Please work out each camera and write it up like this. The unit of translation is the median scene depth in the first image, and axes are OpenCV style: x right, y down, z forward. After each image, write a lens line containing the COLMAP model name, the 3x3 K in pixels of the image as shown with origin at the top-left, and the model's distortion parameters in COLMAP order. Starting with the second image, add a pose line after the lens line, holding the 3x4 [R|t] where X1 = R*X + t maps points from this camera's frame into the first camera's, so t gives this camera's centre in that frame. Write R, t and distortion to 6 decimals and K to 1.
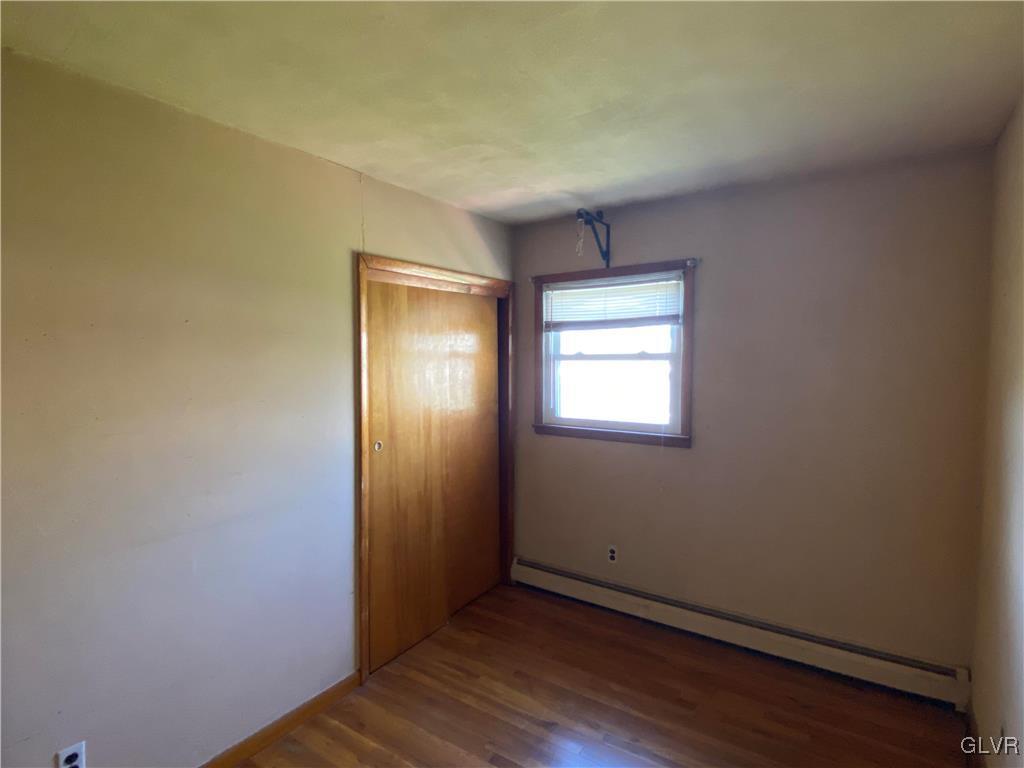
lens RADIAL K [[522.9, 0, 513.3], [0, 522.9, 381.0], [0, 0, 1]] dist [0.024636, -0.009425]
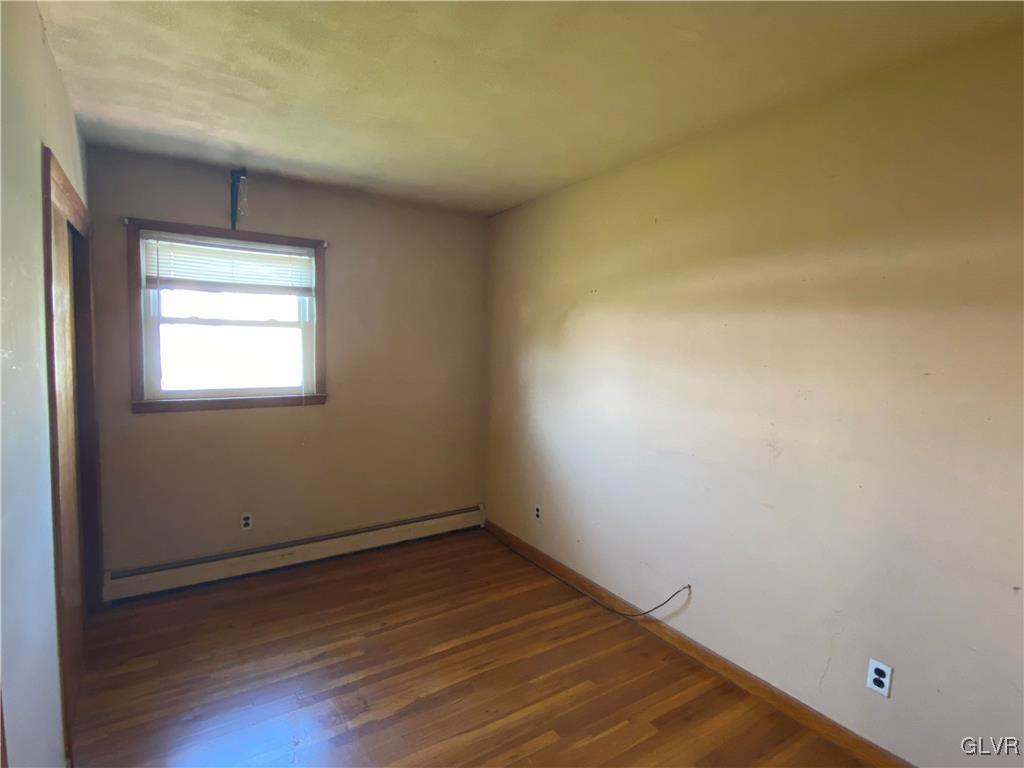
lens RADIAL K [[522.9, 0, 515.1], [0, 522.9, 385.4], [0, 0, 1]] dist [0.024636, -0.009425]
pose [[0.388889, -0.065224, 0.918973, -0.552148], [0.018399, 0.997842, 0.063036, 0.019495], [-0.921101, -0.007606, 0.389250, 0.149141]]
